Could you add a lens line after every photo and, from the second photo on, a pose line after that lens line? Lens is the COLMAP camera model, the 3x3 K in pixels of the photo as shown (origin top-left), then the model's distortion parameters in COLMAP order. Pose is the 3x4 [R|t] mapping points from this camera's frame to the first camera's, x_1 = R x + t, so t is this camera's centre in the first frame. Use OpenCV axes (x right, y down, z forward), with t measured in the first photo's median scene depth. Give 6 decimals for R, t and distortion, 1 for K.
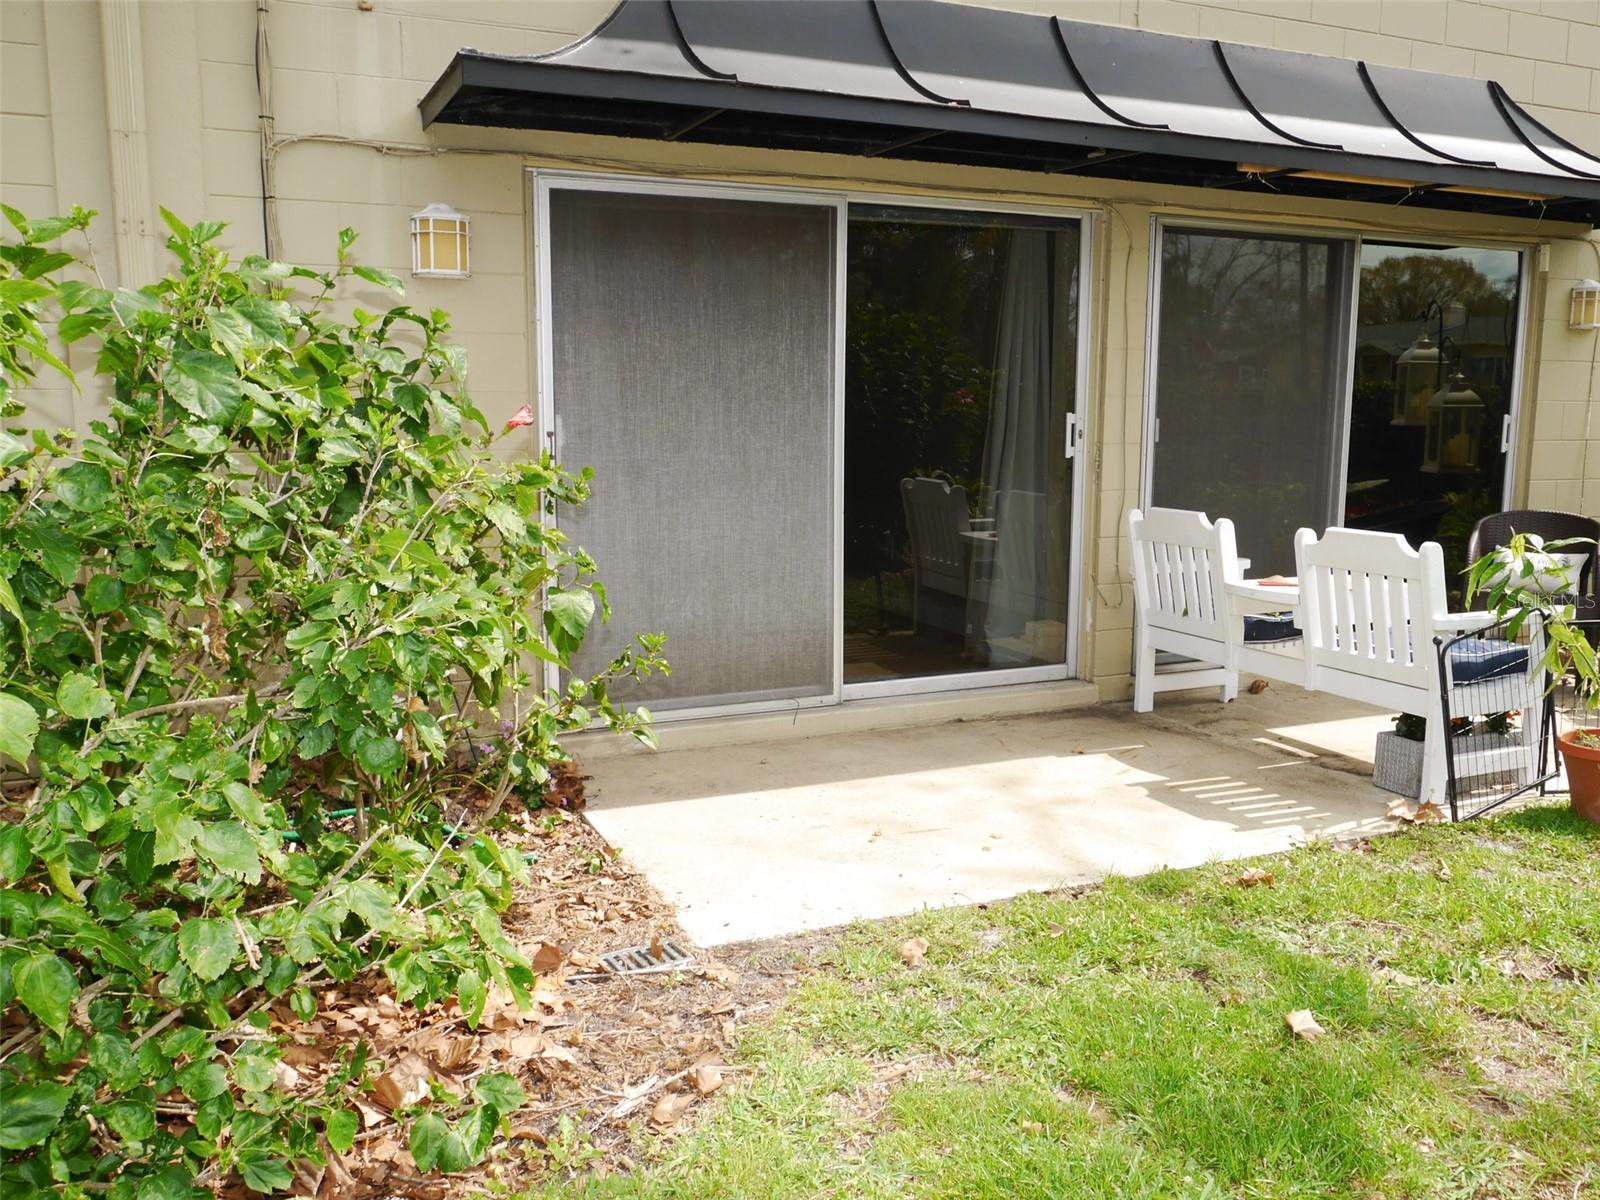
lens RADIAL K [[1323.1, 0, 800.0], [0, 1323.1, 600.0], [0, 0, 1]] dist [-0.036309, 0.017394]
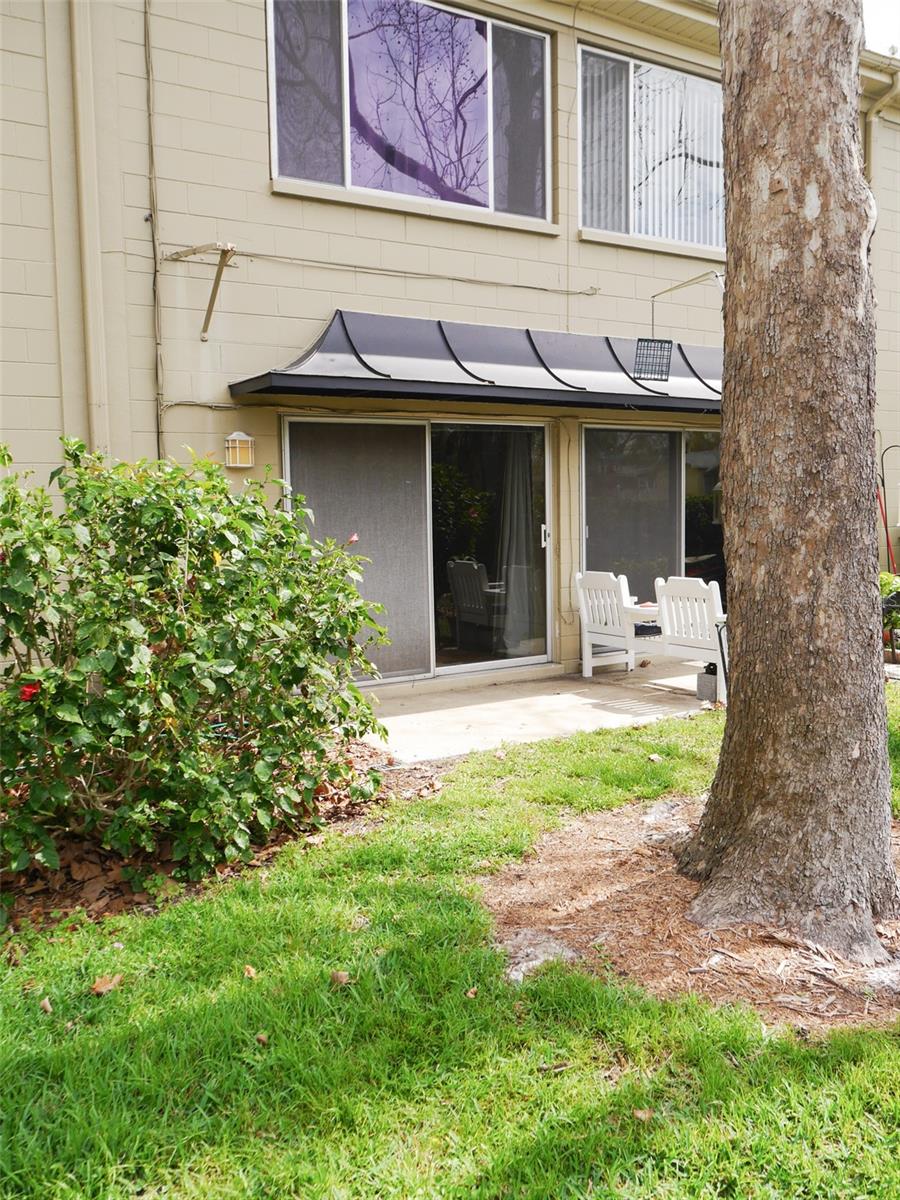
lens RADIAL K [[992.3, 0, 455.6], [0, 992.3, 601.8], [0, 0, 1]] dist [-0.036309, 0.017394]
pose [[0.990644, -0.035496, 0.131771, -0.127153], [0.042810, 0.997672, -0.053093, 0.046687], [-0.129580, 0.058237, 0.989857, -0.450055]]
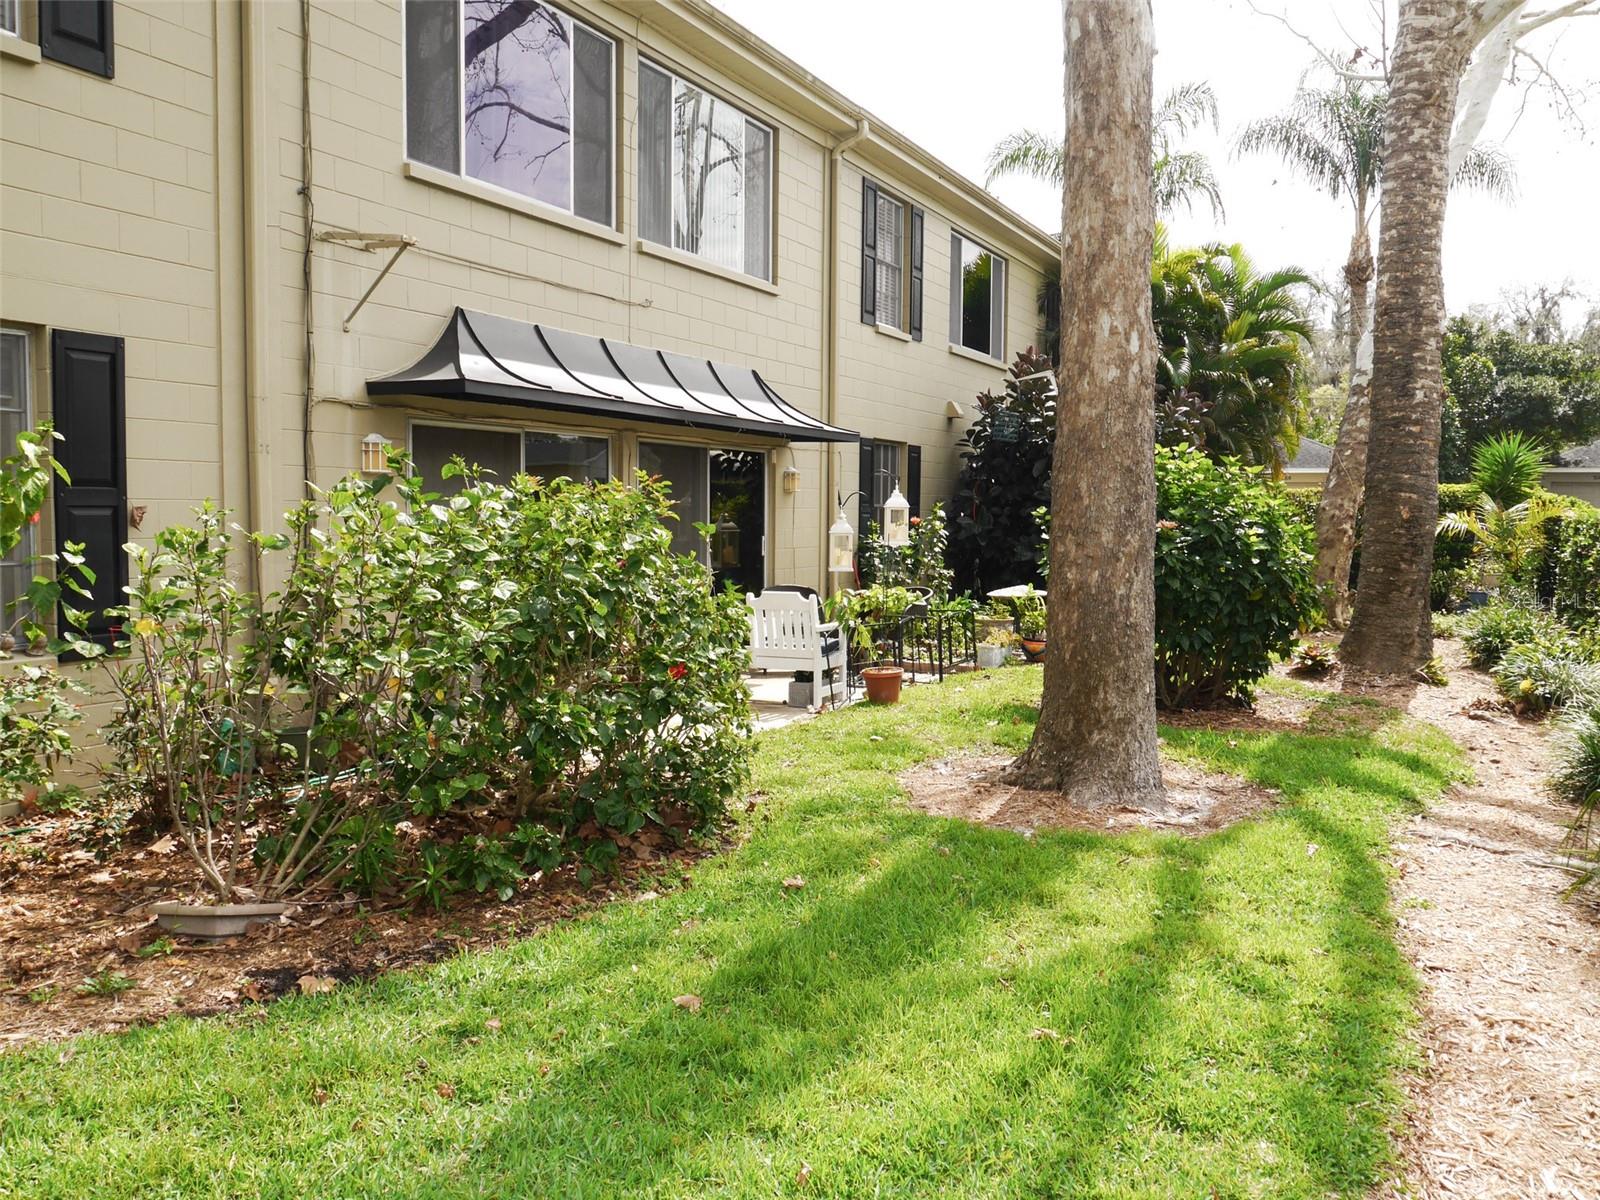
lens RADIAL K [[1323.1, 0, 800.0], [0, 1323.1, 600.0], [0, 0, 1]] dist [-0.036309, 0.017394]
pose [[0.761867, -0.042695, 0.646325, -0.848690], [0.094662, 0.994451, -0.045893, 0.057990], [-0.640779, 0.096147, 0.761681, -0.629745]]
